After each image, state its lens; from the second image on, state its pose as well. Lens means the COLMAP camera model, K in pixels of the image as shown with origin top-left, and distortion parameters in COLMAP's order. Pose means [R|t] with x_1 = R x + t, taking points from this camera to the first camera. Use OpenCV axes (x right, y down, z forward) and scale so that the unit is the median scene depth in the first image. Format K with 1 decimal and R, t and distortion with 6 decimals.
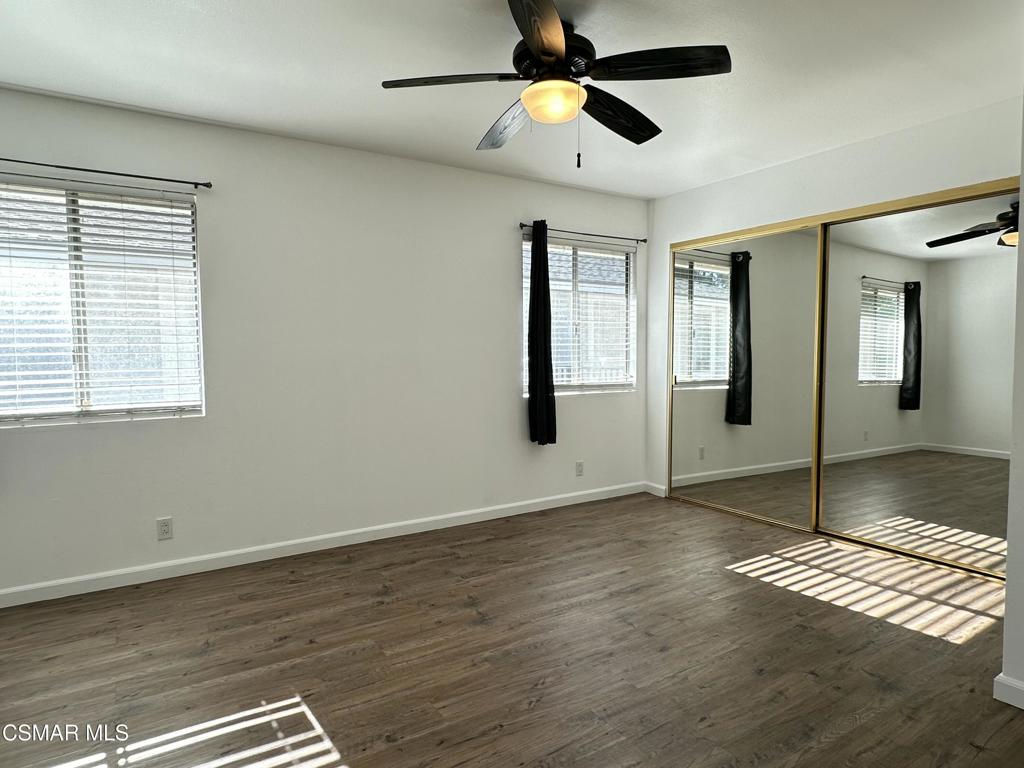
lens RADIAL K [[603.4, 0, 510.7], [0, 603.4, 385.8], [0, 0, 1]] dist [0.003342, 0.001866]
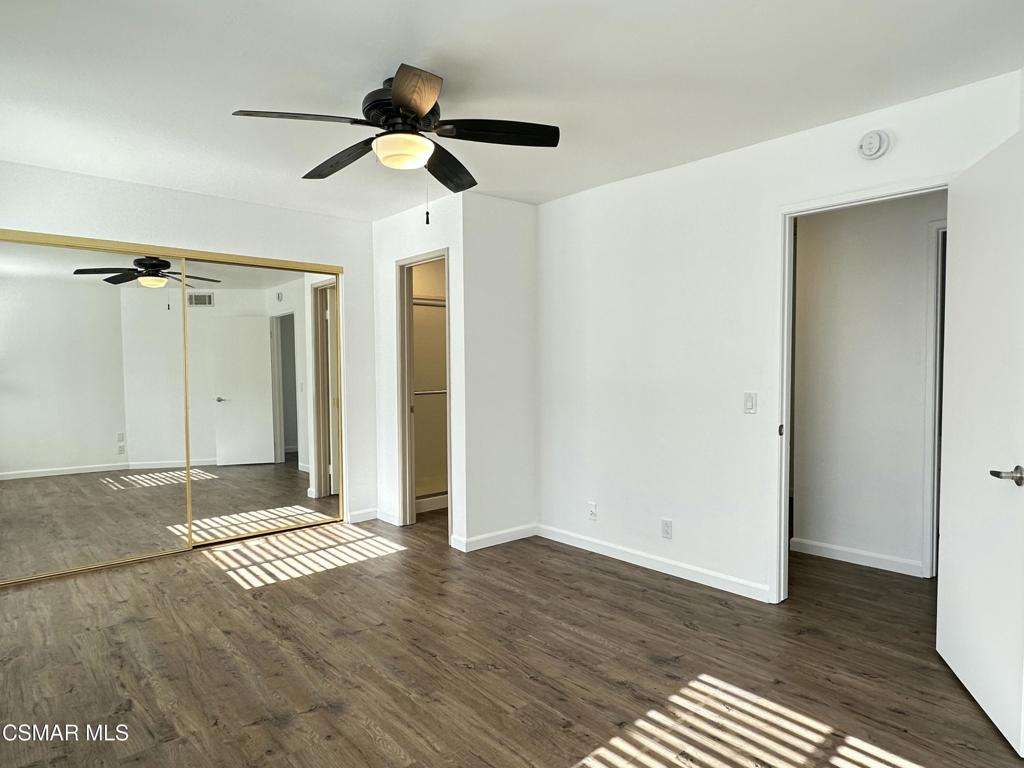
lens RADIAL K [[603.4, 0, 511.1], [0, 603.4, 385.9], [0, 0, 1]] dist [0.003342, 0.001866]
pose [[-0.142316, -0.025317, 0.989498, -0.741771], [0.056896, 0.997811, 0.033713, -0.054724], [-0.988185, 0.061096, -0.140564, 0.702394]]
